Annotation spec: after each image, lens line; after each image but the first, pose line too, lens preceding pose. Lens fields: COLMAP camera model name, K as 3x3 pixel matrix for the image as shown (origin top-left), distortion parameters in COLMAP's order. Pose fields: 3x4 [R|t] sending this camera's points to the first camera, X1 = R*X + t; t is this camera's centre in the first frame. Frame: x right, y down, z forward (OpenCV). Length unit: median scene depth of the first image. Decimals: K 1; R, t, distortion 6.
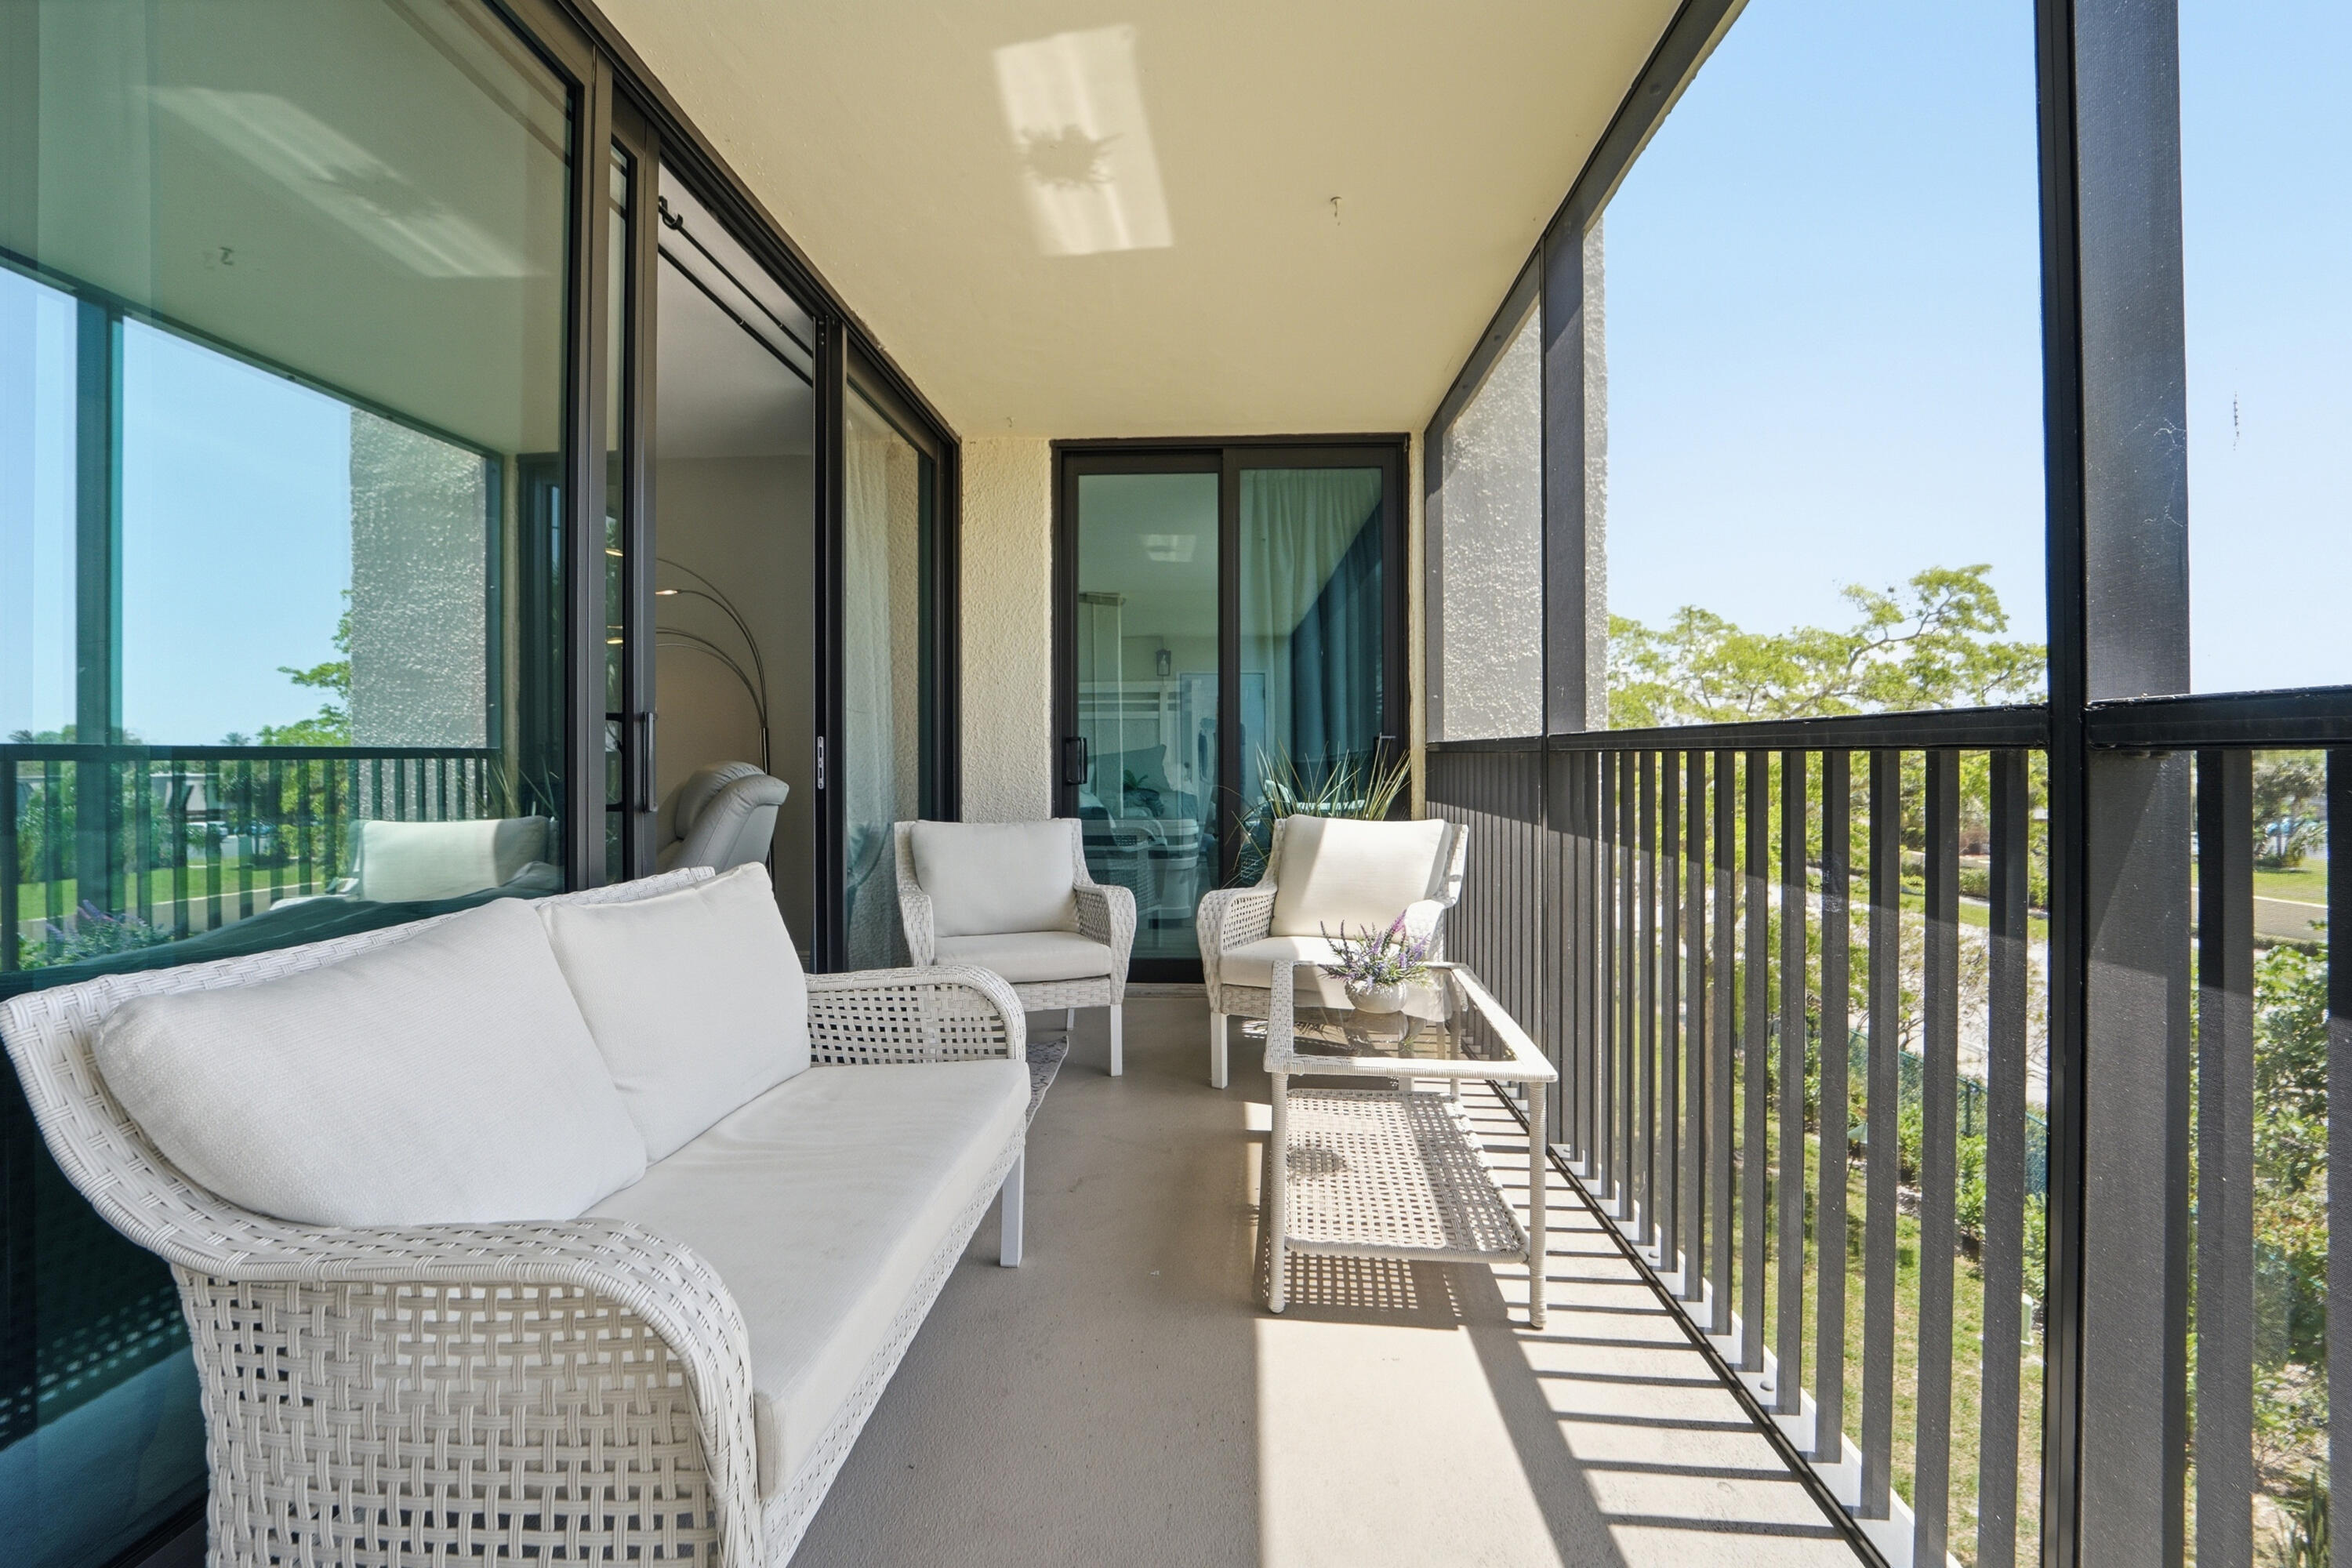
lens RADIAL K [[976.6, 0, 1170.0], [0, 976.6, 770.0], [0, 0, 1]] dist [-0.018886, -0.000166]
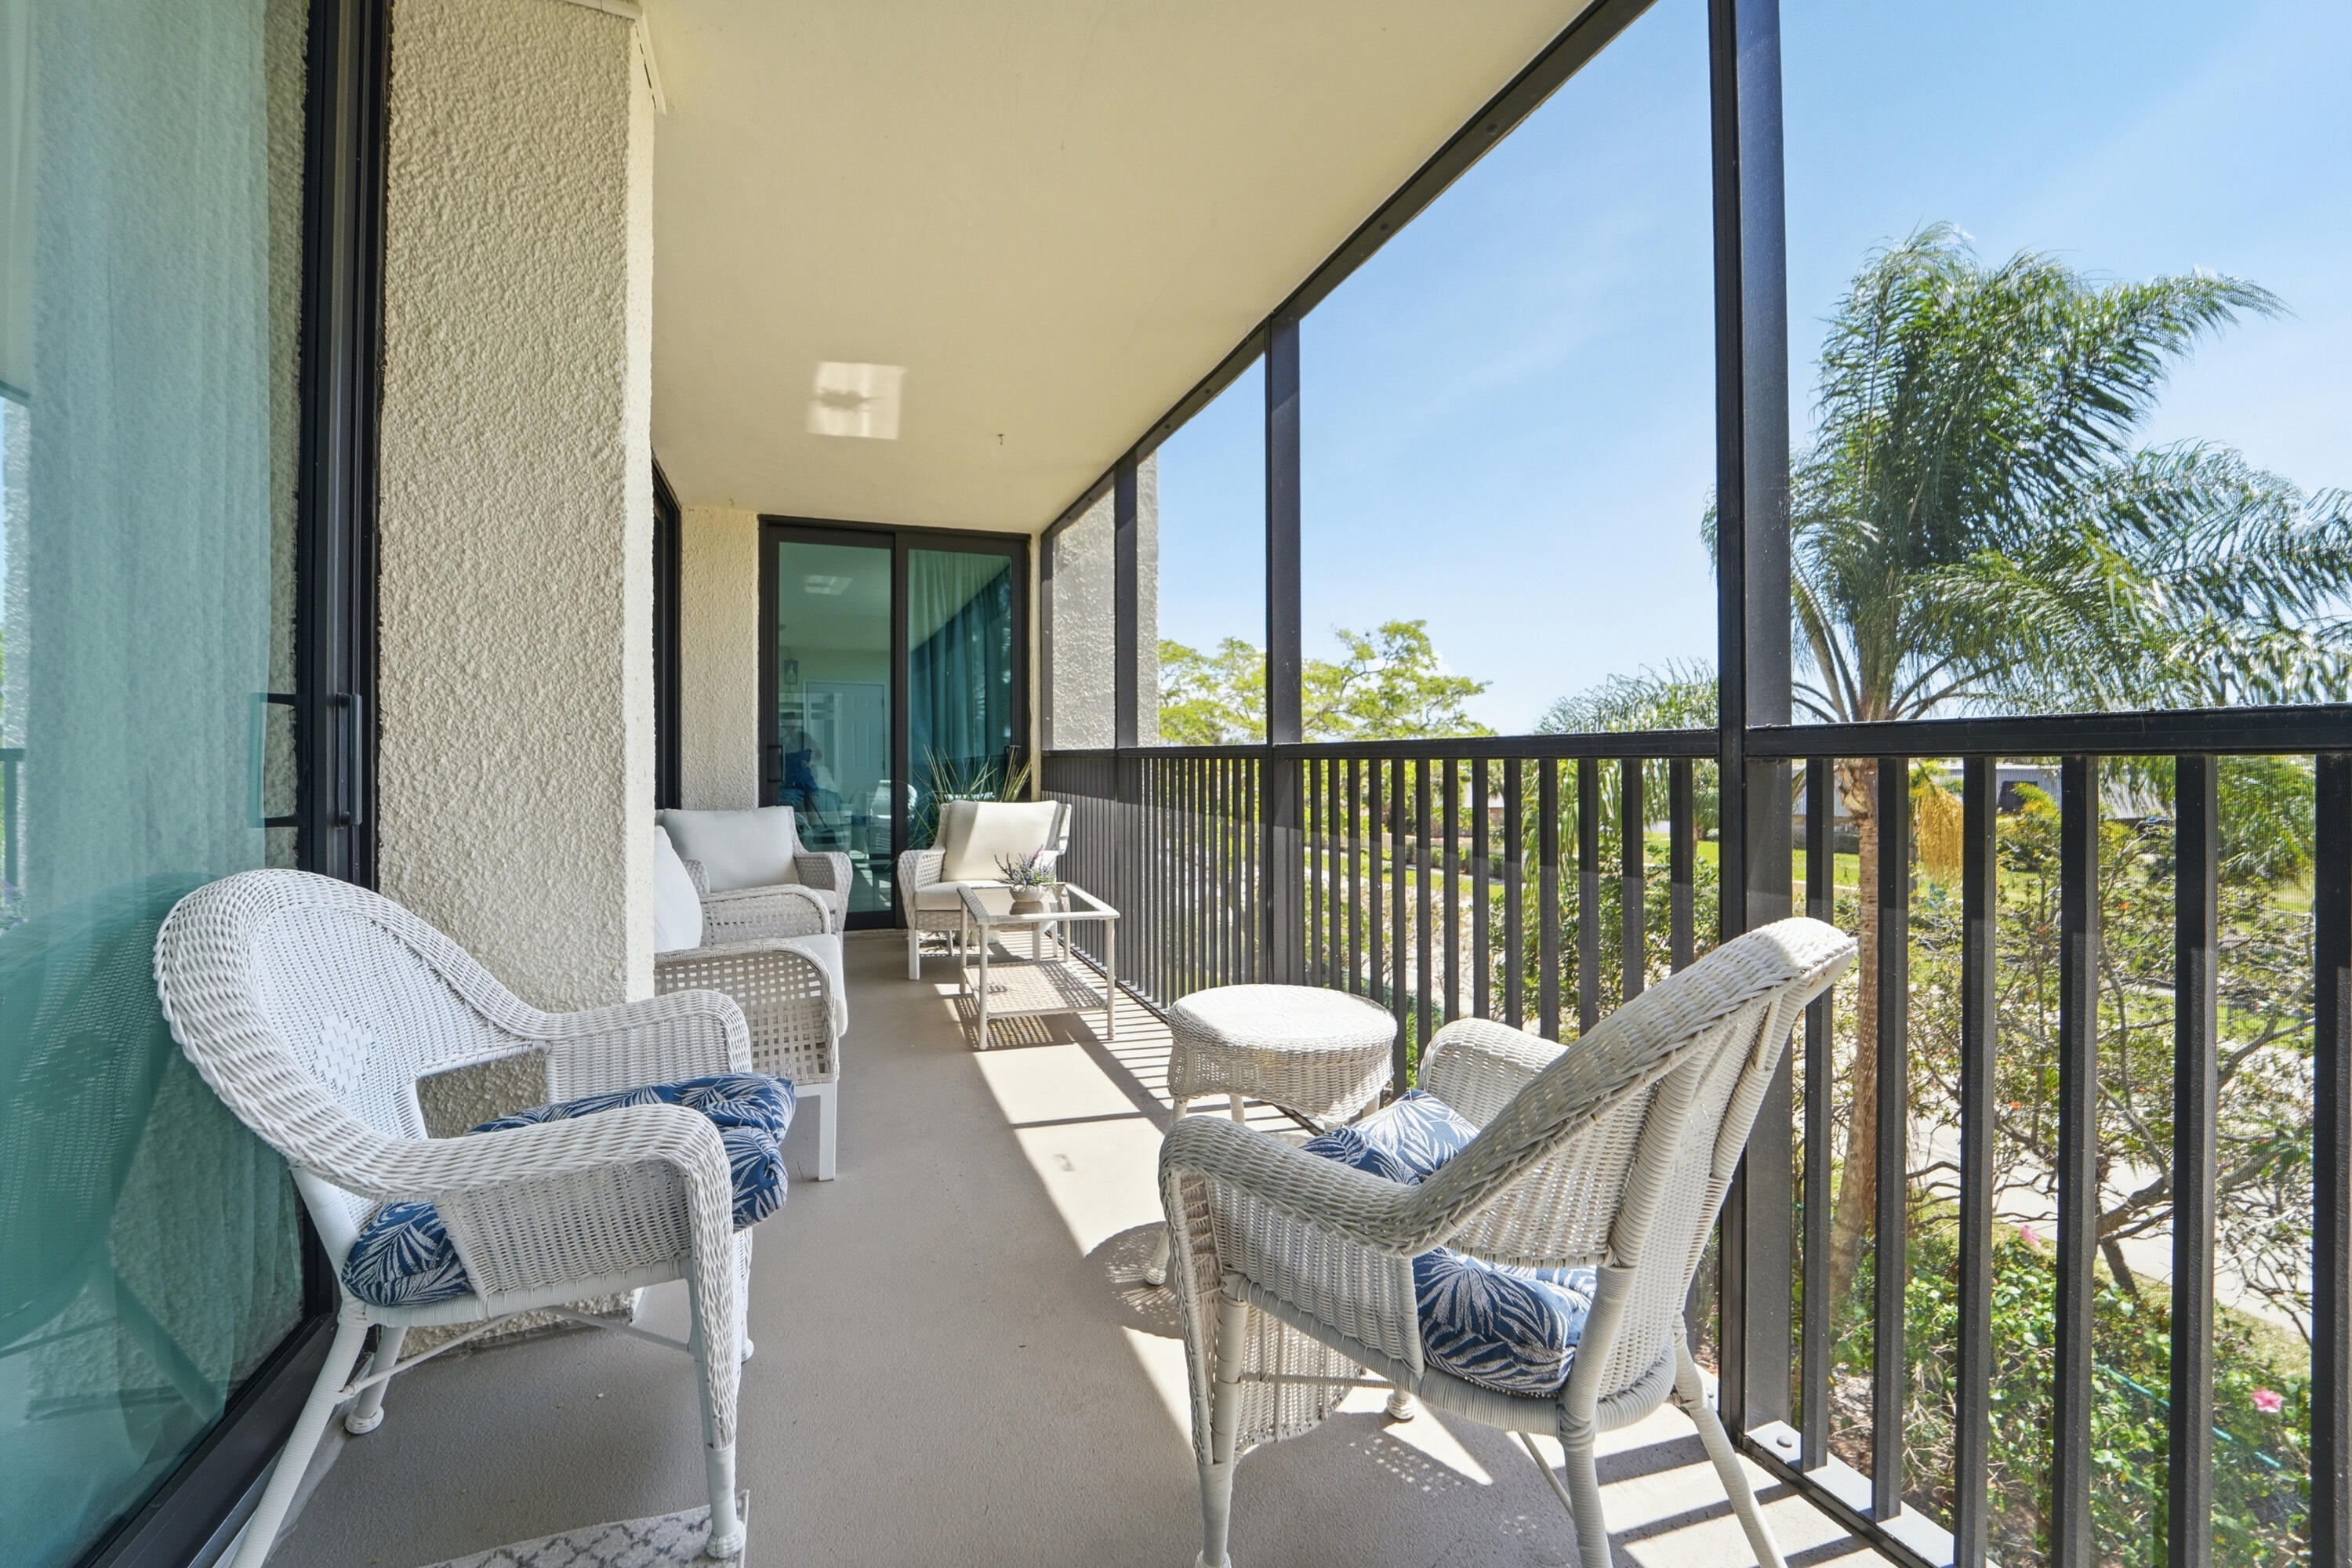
lens RADIAL K [[990.7, 0, 1178.4], [0, 990.7, 744.1], [0, 0, 1]] dist [-0.011948, -0.000159]
pose [[0.913776, 0.006995, 0.406159, -0.146201], [0.003958, 0.999651, -0.026121, 0.001707], [-0.406200, 0.025476, 0.913429, -0.418289]]
